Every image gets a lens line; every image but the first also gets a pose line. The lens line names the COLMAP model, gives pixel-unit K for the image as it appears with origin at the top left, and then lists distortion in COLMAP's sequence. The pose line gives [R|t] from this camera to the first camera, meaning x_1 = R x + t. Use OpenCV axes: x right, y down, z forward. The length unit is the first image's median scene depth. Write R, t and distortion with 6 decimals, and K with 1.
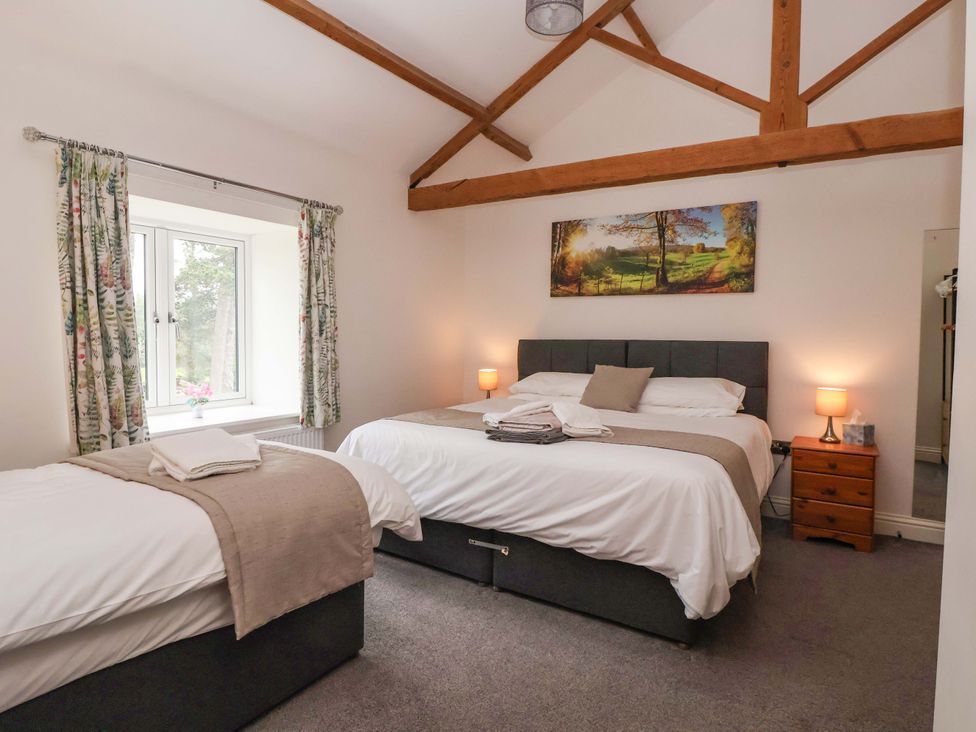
lens RADIAL K [[563.2, 0, 482.4], [0, 563.2, 354.3], [0, 0, 1]] dist [0.002327, 0.000223]
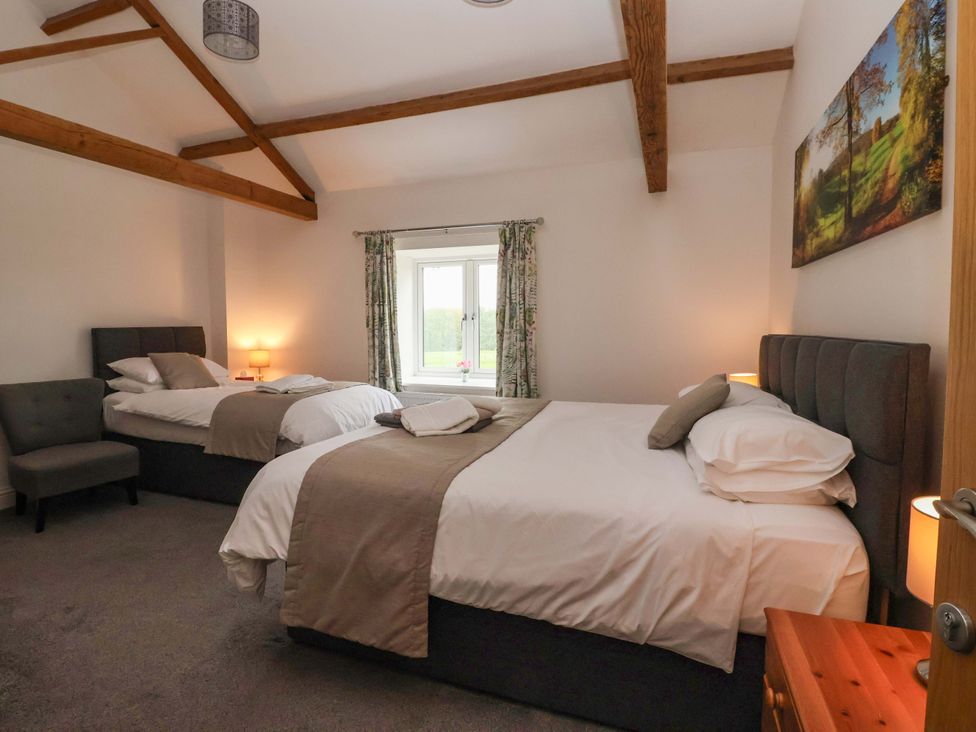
lens RADIAL K [[507.4, 0, 480.8], [0, 507.4, 352.7], [0, 0, 1]] dist [0.000720, -0.012649]
pose [[0.223173, 0.045153, -0.973732, 0.780126], [-0.035503, 0.998640, 0.038171, -0.019138], [0.974132, 0.026052, 0.224473, 0.671427]]
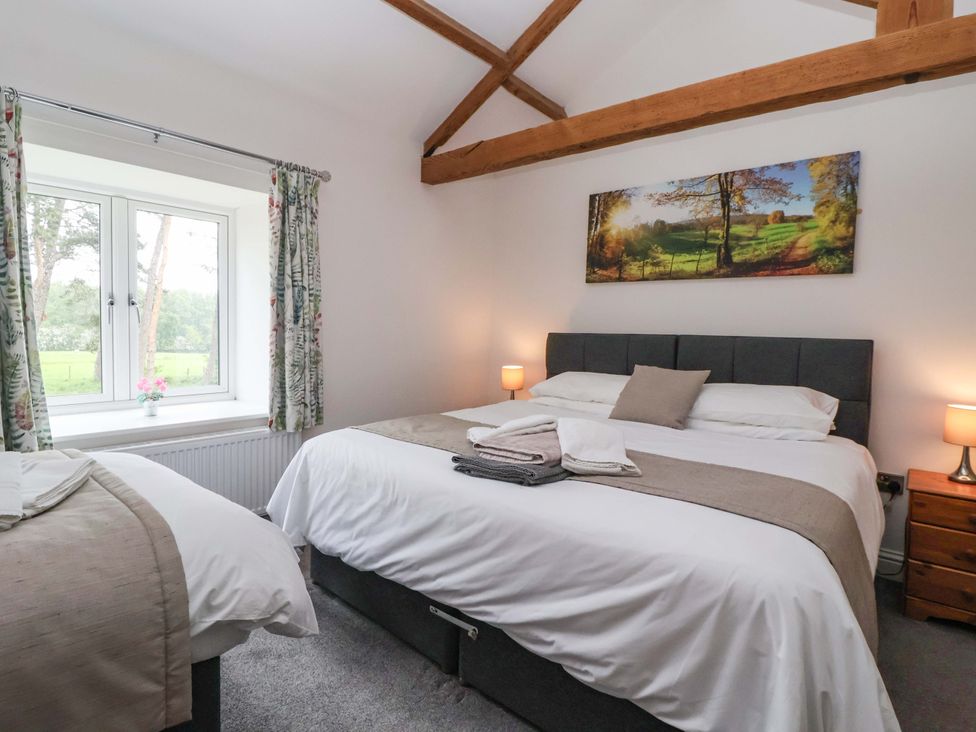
lens RADIAL K [[507.4, 0, 480.8], [0, 507.4, 352.7], [0, 0, 1]] dist [0.000720, -0.012649]
pose [[0.989892, 0.021343, -0.140210, 0.093718], [-0.020085, 0.999744, 0.010385, -0.001940], [0.140396, -0.007464, 0.990067, 0.279549]]
